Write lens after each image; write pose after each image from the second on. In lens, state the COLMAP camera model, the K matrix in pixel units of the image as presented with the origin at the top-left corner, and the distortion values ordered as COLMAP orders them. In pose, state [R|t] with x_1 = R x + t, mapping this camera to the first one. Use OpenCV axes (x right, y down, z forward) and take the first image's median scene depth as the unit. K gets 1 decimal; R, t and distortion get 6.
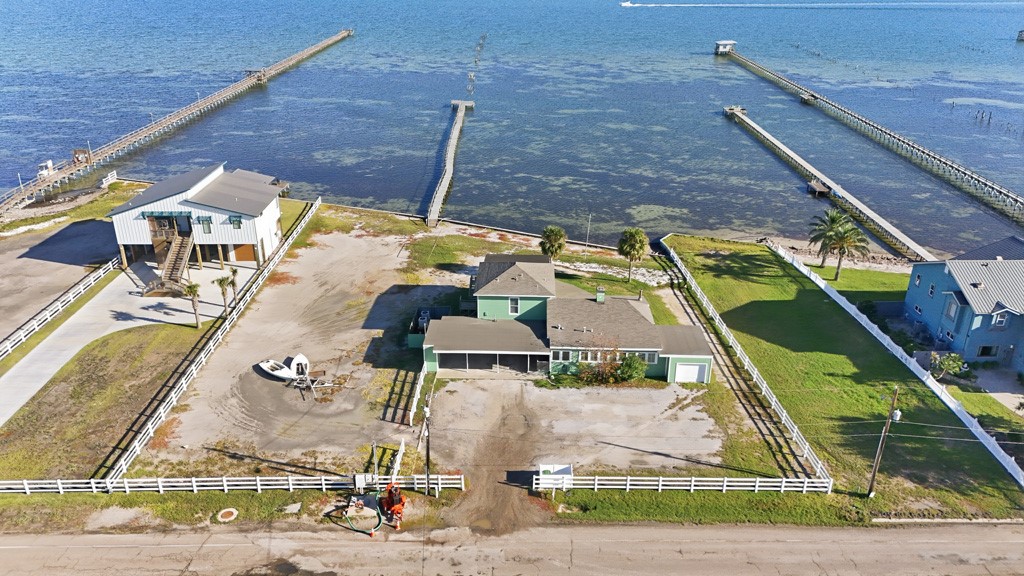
lens RADIAL K [[747.3, 0, 512.0], [0, 747.3, 288.0], [0, 0, 1]] dist [0.098540, -0.111305]
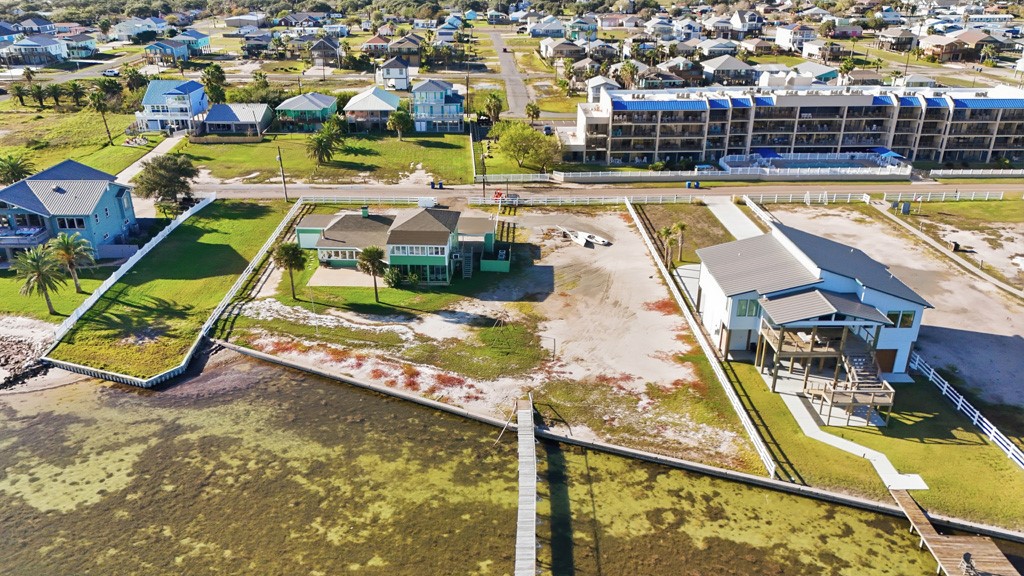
lens RADIAL K [[747.3, 0, 512.0], [0, 747.3, 288.0], [0, 0, 1]] dist [0.098540, -0.111305]
pose [[-0.999970, -0.007661, -0.000810, -0.154891], [-0.005810, 0.680880, 0.732372, -0.943993], [-0.005058, 0.732355, -0.680905, 2.154456]]
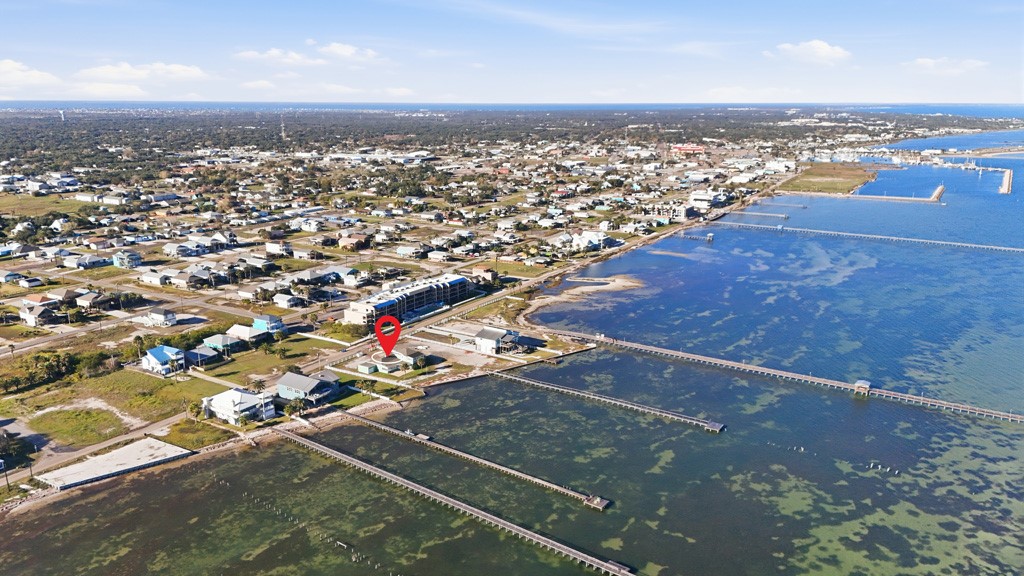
lens RADIAL K [[747.3, 0, 512.0], [0, 747.3, 288.0], [0, 0, 1]] dist [0.098540, -0.111305]
pose [[-0.561264, 0.199011, -0.803354, 3.437883], [-0.332360, 0.834758, 0.438994, -2.721522], [0.757971, 0.513394, -0.402376, 3.384952]]
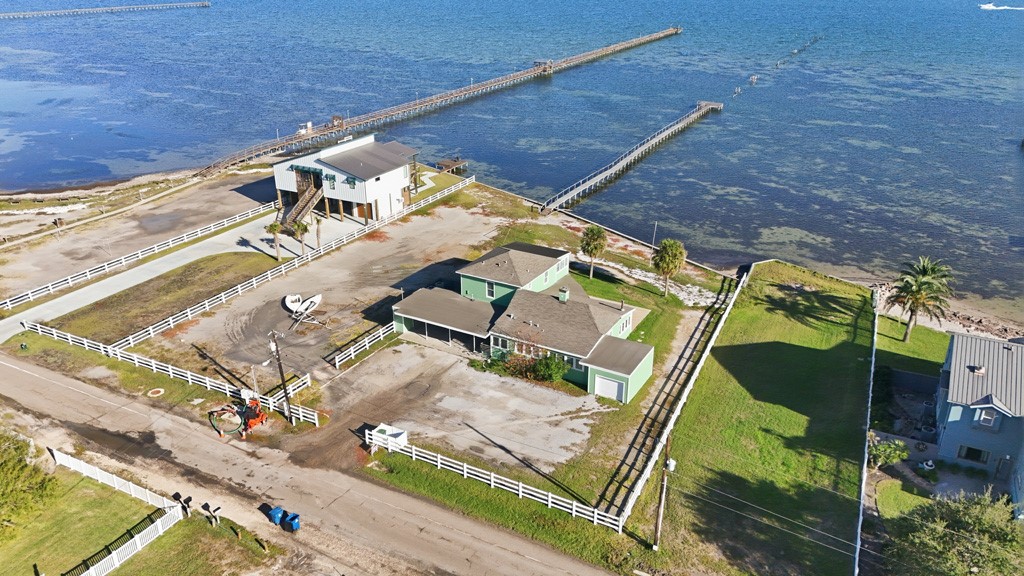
lens RADIAL K [[747.3, 0, 512.0], [0, 747.3, 288.0], [0, 0, 1]] dist [0.098540, -0.111305]
pose [[0.880713, 0.186621, -0.435335, 0.522662], [-0.185690, 0.981572, 0.045119, -0.033263], [0.435733, 0.041100, 0.899137, 0.079783]]
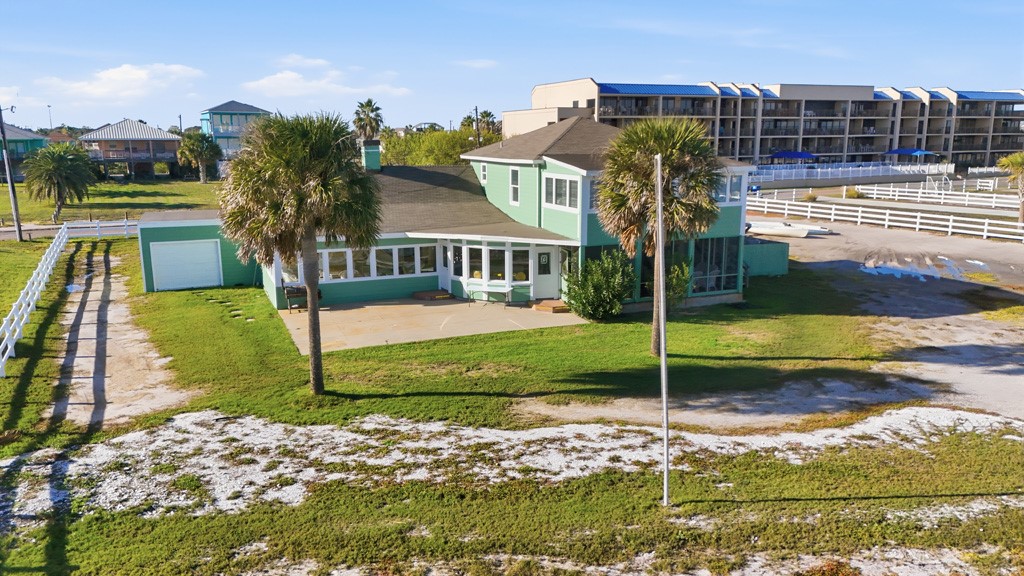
lens RADIAL K [[747.3, 0, 512.0], [0, 747.3, 288.0], [0, 0, 1]] dist [0.098540, -0.111305]
pose [[-0.911774, 0.082107, -0.402402, 0.249072], [-0.163034, 0.826940, 0.538136, -0.199593], [0.376947, 0.556264, -0.740596, 1.520985]]
